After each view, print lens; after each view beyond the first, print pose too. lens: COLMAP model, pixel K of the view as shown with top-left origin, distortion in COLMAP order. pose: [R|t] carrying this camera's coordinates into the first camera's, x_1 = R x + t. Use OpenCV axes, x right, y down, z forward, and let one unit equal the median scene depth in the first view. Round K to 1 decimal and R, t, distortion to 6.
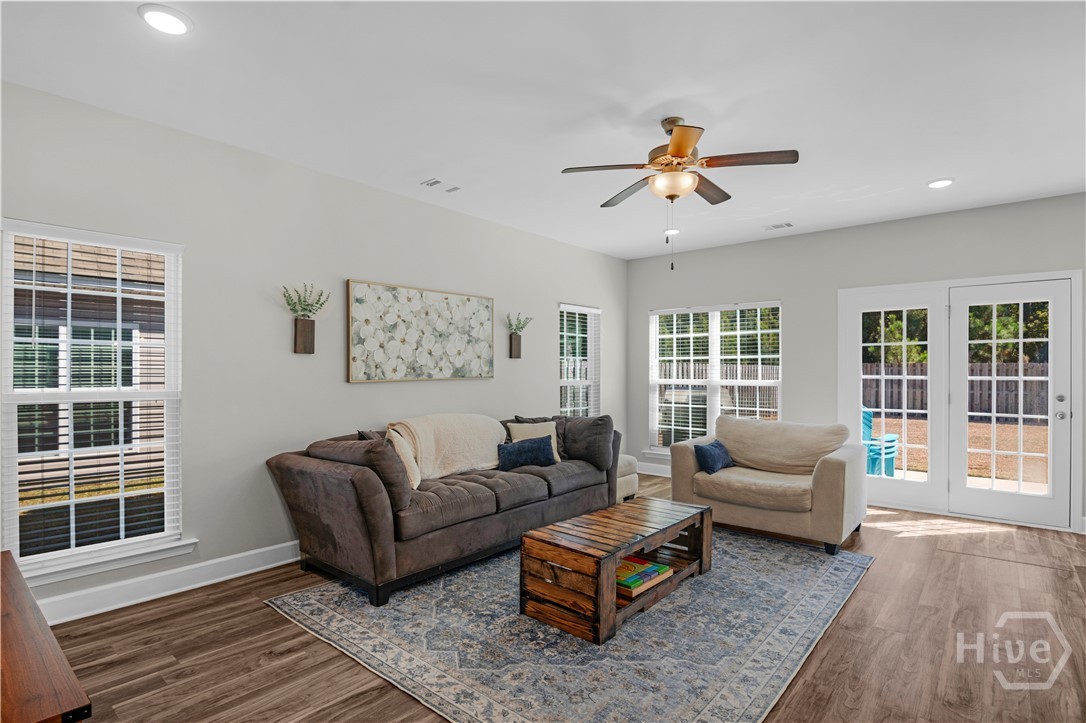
lens RADIAL K [[538.3, 0, 536.6], [0, 538.3, 367.6], [0, 0, 1]] dist [-0.020226, 0.000620]
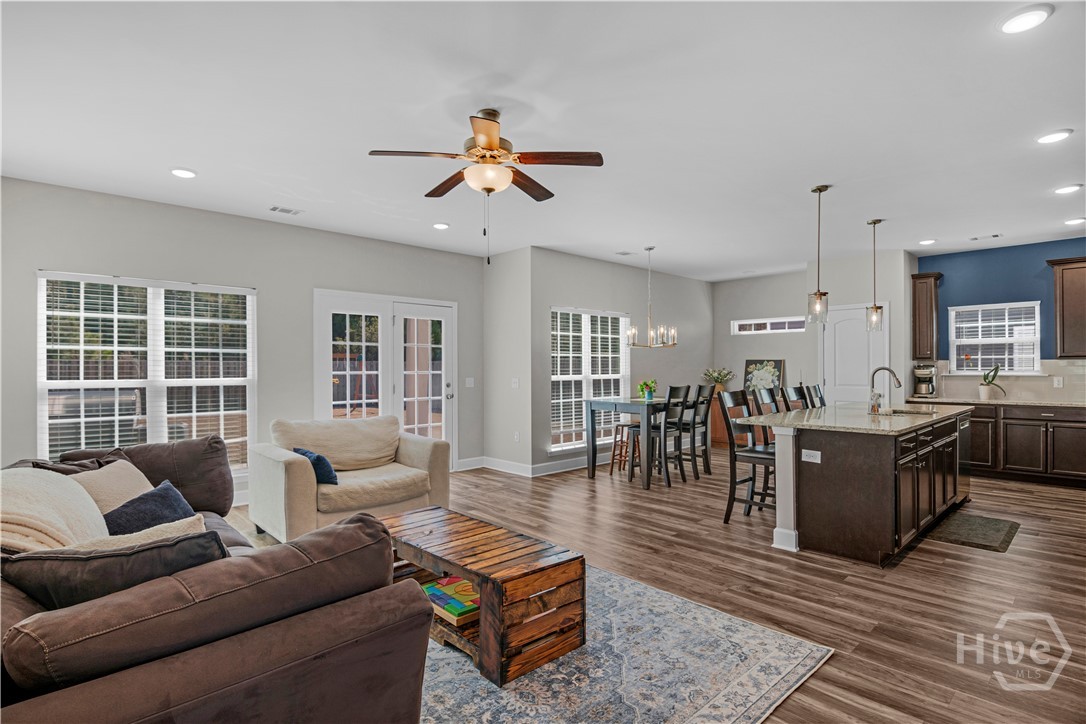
lens RADIAL K [[538.3, 0, 540.2], [0, 538.3, 362.7], [0, 0, 1]] dist [-0.020226, 0.000620]
pose [[0.106840, 0.008158, 0.994243, -0.445776], [-0.002734, 0.999965, -0.007911, 0.004977], [-0.994272, -0.001873, 0.106859, 0.498212]]
